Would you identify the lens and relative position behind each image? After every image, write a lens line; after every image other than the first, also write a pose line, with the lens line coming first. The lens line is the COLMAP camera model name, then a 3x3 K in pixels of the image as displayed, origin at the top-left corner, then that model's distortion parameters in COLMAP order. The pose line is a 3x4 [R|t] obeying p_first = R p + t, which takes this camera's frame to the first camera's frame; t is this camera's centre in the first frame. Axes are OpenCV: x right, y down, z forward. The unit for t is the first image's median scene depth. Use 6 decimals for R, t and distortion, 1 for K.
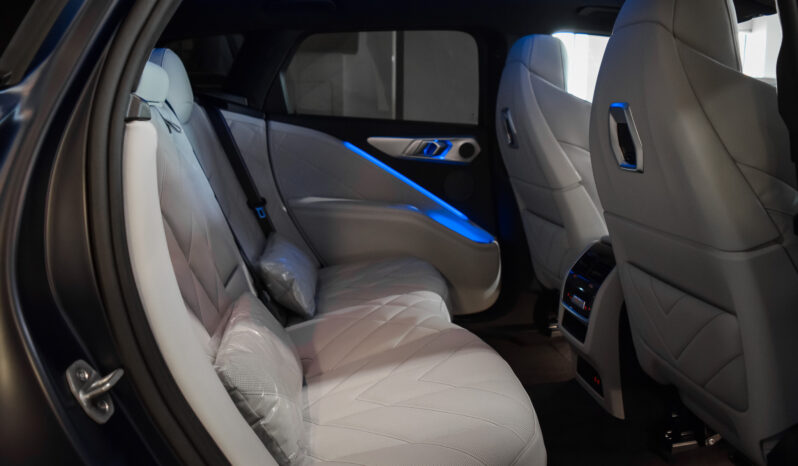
lens RADIAL K [[618.2, 0, 399.0], [0, 618.2, 233.0], [0, 0, 1]] dist [-0.090022, 0.001150]
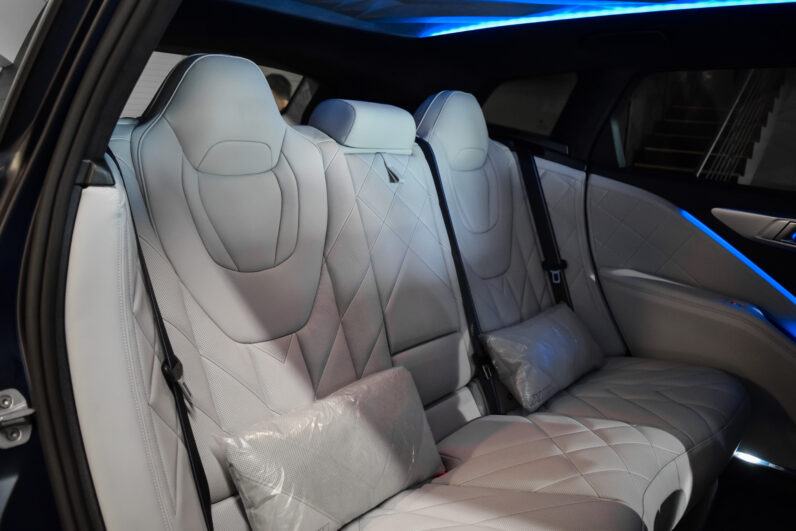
lens RADIAL K [[619.0, 0, 398.0], [0, 619.0, 265.5], [0, 0, 1]] dist [-0.092362, 0.006633]
pose [[0.692612, 0.185239, -0.697119, 0.226974], [-0.181917, 0.980080, 0.079687, -0.076692], [0.697993, 0.071625, 0.712513, 0.211268]]
